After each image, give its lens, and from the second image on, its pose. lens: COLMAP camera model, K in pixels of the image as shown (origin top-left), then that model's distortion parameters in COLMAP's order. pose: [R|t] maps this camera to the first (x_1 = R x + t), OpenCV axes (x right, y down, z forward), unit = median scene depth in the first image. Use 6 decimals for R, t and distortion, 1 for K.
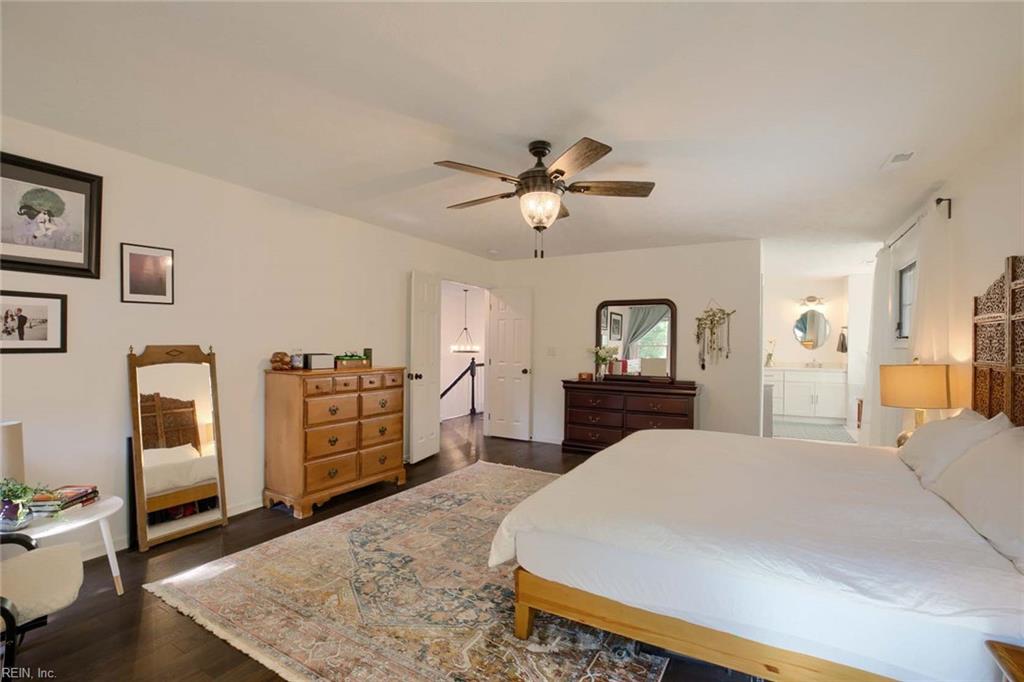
lens RADIAL K [[467.1, 0, 508.0], [0, 467.1, 350.1], [0, 0, 1]] dist [-0.041034, 0.009432]
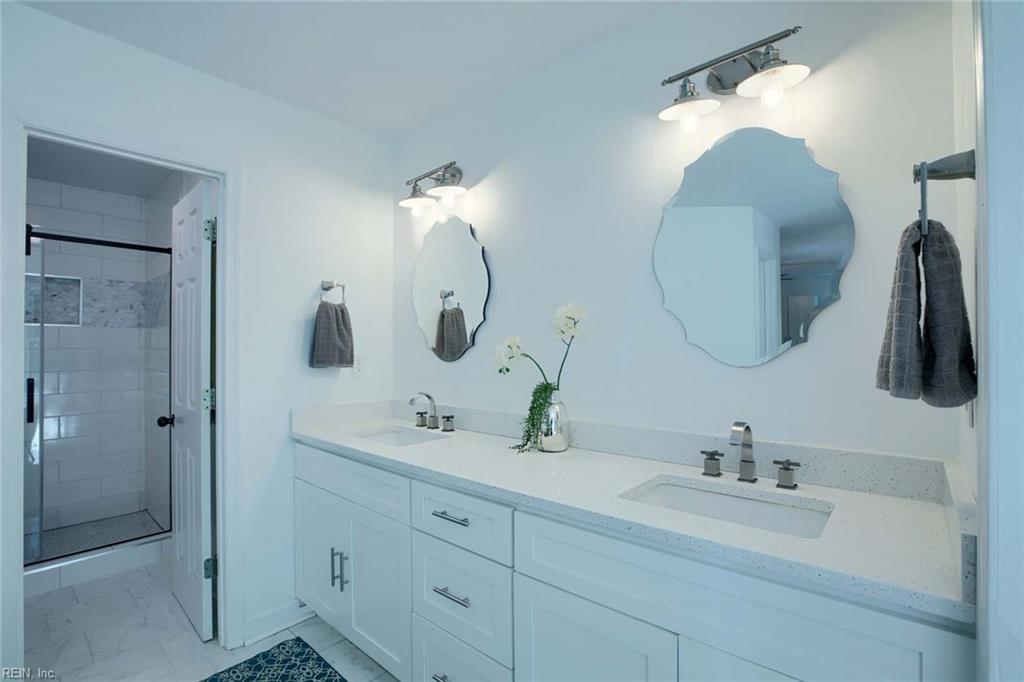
lens RADIAL K [[467.1, 0, 515.7], [0, 467.1, 344.4], [0, 0, 1]] dist [-0.041034, 0.009432]
pose [[0.984048, -0.011999, -0.177496, 0.473109], [0.009816, 0.999865, -0.013172, -0.005934], [0.177631, 0.011219, 0.984033, 0.635845]]
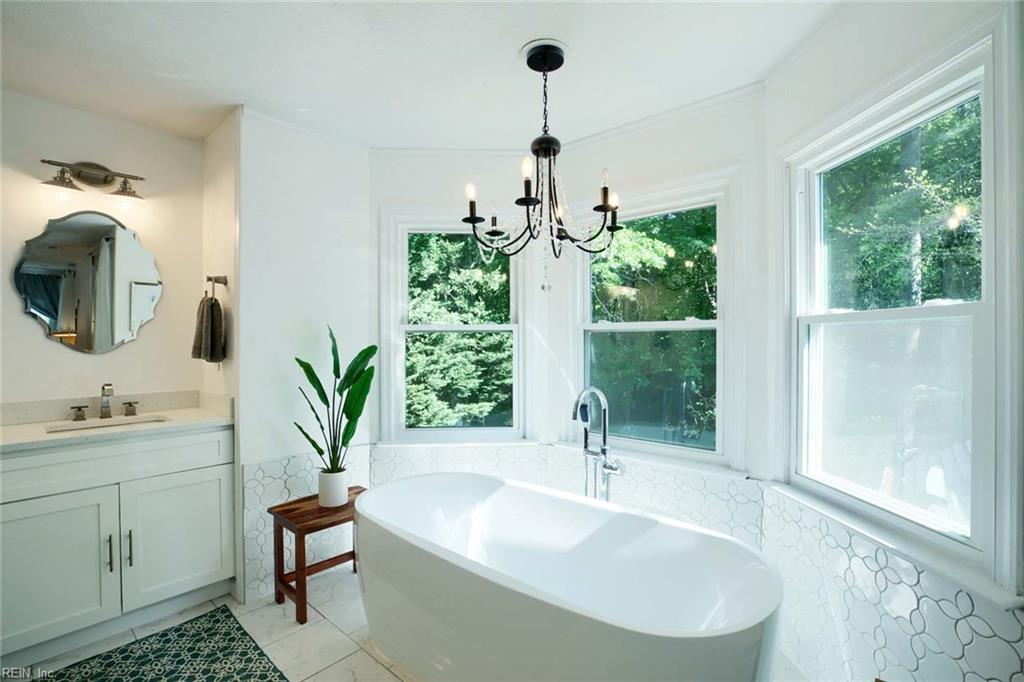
lens RADIAL K [[467.1, 0, 512.8], [0, 467.1, 343.0], [0, 0, 1]] dist [-0.041034, 0.009432]
pose [[0.186146, -0.011859, 0.982451, 0.338825], [0.011032, 0.999889, 0.009979, -0.005624], [-0.982460, 0.008981, 0.186256, 0.541507]]
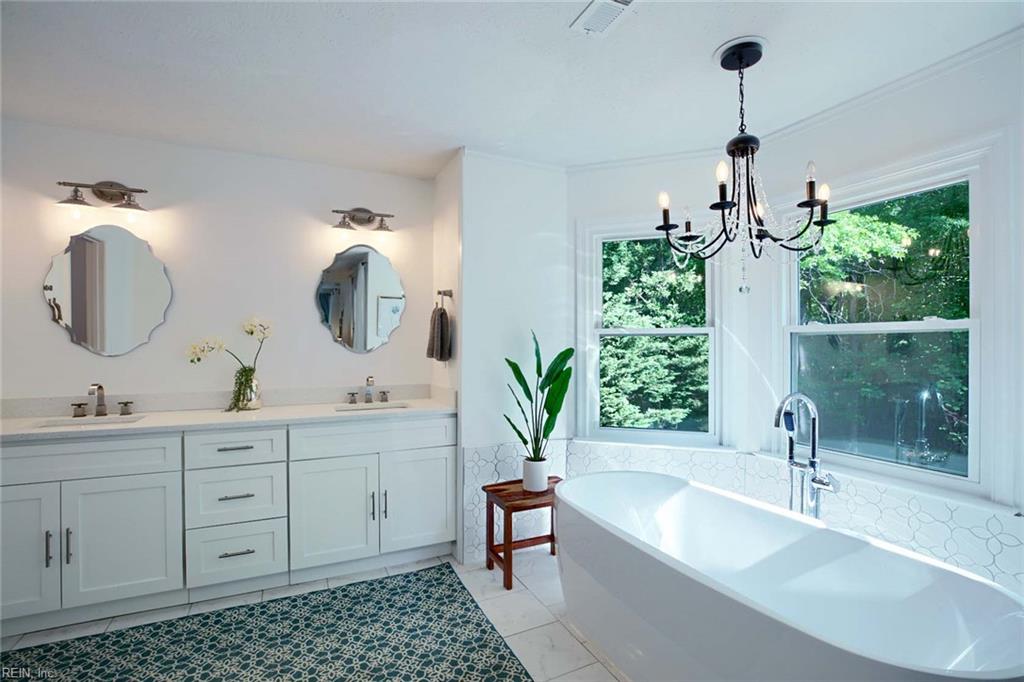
lens RADIAL K [[467.1, 0, 512.0], [0, 467.1, 342.9], [0, 0, 1]] dist [-0.041034, 0.009432]
pose [[0.557153, -0.003686, 0.830402, 0.325367], [0.009644, 0.999951, -0.002033, -0.005494], [-0.830354, 0.009141, 0.557161, 0.538260]]
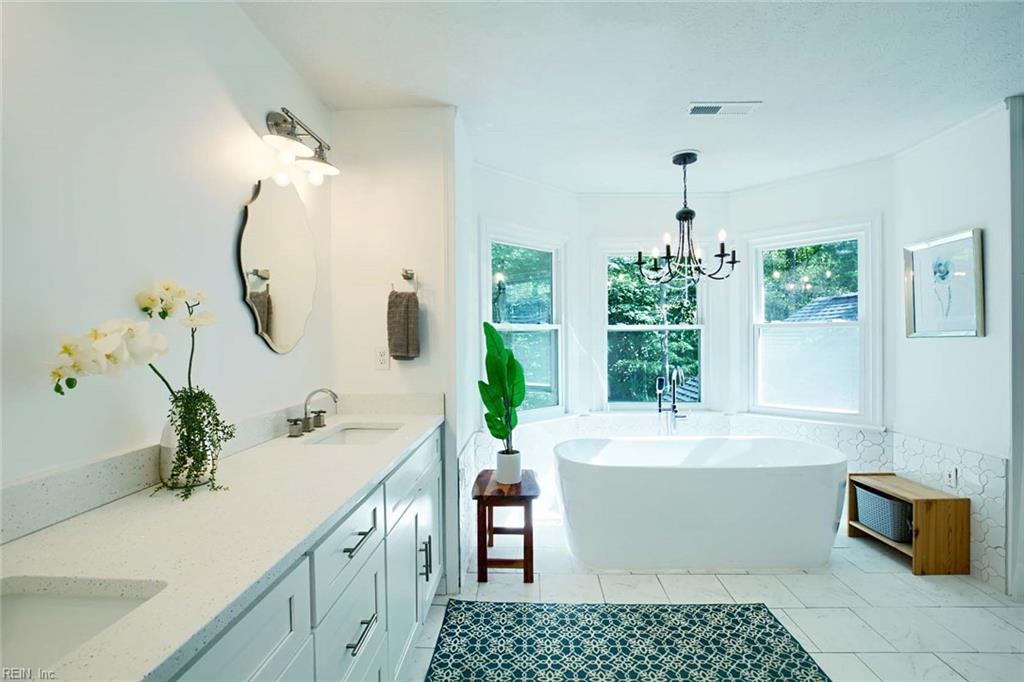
lens RADIAL K [[467.1, 0, 512.5], [0, 467.1, 346.7], [0, 0, 1]] dist [-0.041034, 0.009432]
pose [[-0.470938, -0.016318, 0.882015, 0.317782], [0.012491, 0.999605, 0.025163, -0.006863], [-0.882078, 0.022867, -0.470548, 0.781880]]
